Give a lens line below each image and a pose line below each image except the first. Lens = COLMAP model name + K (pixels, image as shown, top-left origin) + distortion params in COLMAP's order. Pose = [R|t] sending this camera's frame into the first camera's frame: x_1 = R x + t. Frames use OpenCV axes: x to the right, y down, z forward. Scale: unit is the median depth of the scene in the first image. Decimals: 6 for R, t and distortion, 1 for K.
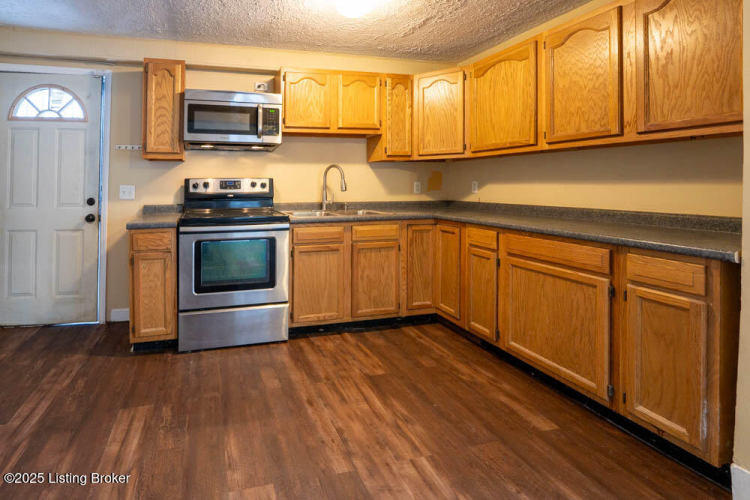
lens RADIAL K [[323.4, 0, 268.7], [0, 323.4, 183.5], [0, 0, 1]] dist [-0.001631, -0.000265]
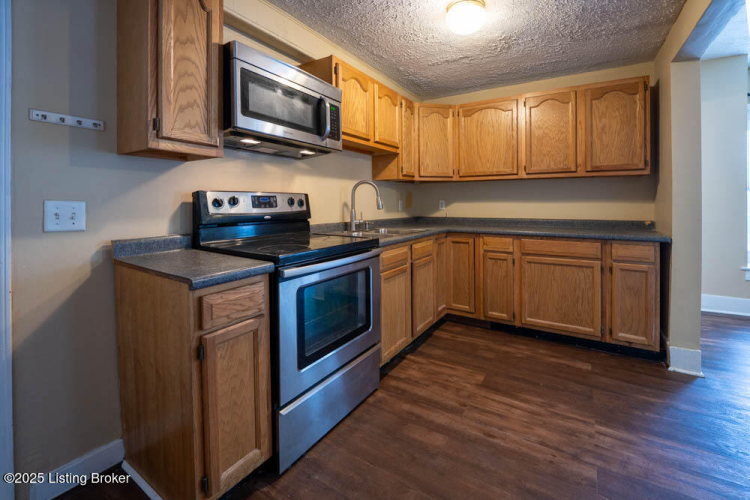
lens RADIAL K [[320.4, 0, 373.1], [0, 320.4, 208.2], [0, 0, 1]] dist [-0.003380, -0.000954]
pose [[0.702124, -0.007298, 0.712017, -0.579731], [-0.004455, 0.999883, 0.014641, 0.008990], [-0.712041, -0.013452, 0.702009, 0.459836]]
